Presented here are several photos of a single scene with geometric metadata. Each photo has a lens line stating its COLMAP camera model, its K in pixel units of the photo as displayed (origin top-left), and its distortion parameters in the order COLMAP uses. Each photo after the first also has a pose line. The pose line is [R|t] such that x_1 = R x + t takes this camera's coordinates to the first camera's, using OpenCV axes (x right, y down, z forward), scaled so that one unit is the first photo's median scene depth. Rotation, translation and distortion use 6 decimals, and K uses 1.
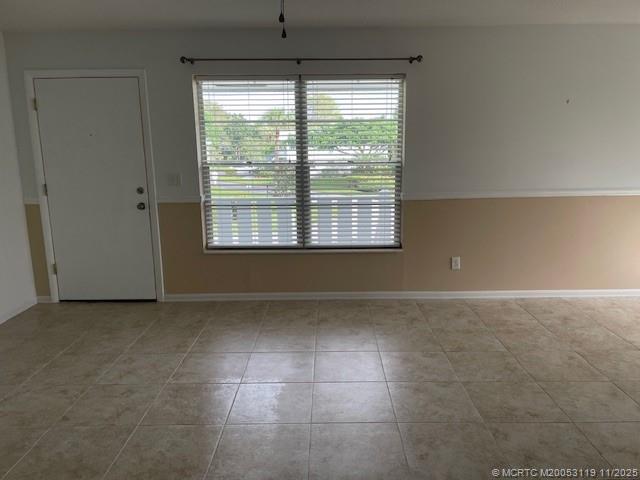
lens RADIAL K [[478.3, 0, 324.5], [0, 478.3, 243.4], [0, 0, 1]] dist [0.091171, -0.135029]
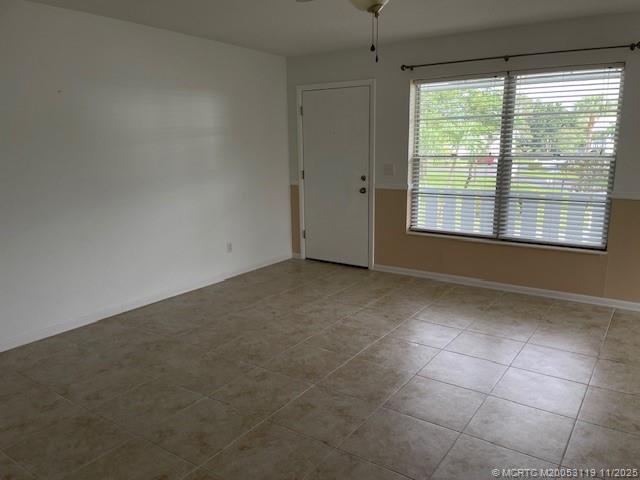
lens RADIAL K [[478.3, 0, 324.5], [0, 478.3, 243.4], [0, 0, 1]] dist [0.091171, -0.135029]
pose [[0.824620, 0.115246, -0.553823, 0.233605], [-0.106508, 0.993149, 0.048079, 0.008966], [0.555570, 0.019340, 0.831245, -0.071727]]
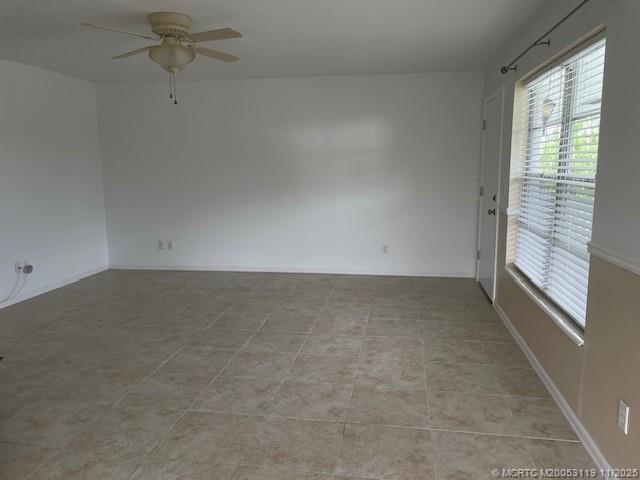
lens RADIAL K [[478.3, 0, 324.5], [0, 478.3, 243.4], [0, 0, 1]] dist [0.091171, -0.135029]
pose [[-0.140728, 0.175863, -0.974304, 0.729383], [-0.186594, 0.961750, 0.200548, -0.154290], [0.972306, 0.210022, -0.102530, 0.752984]]
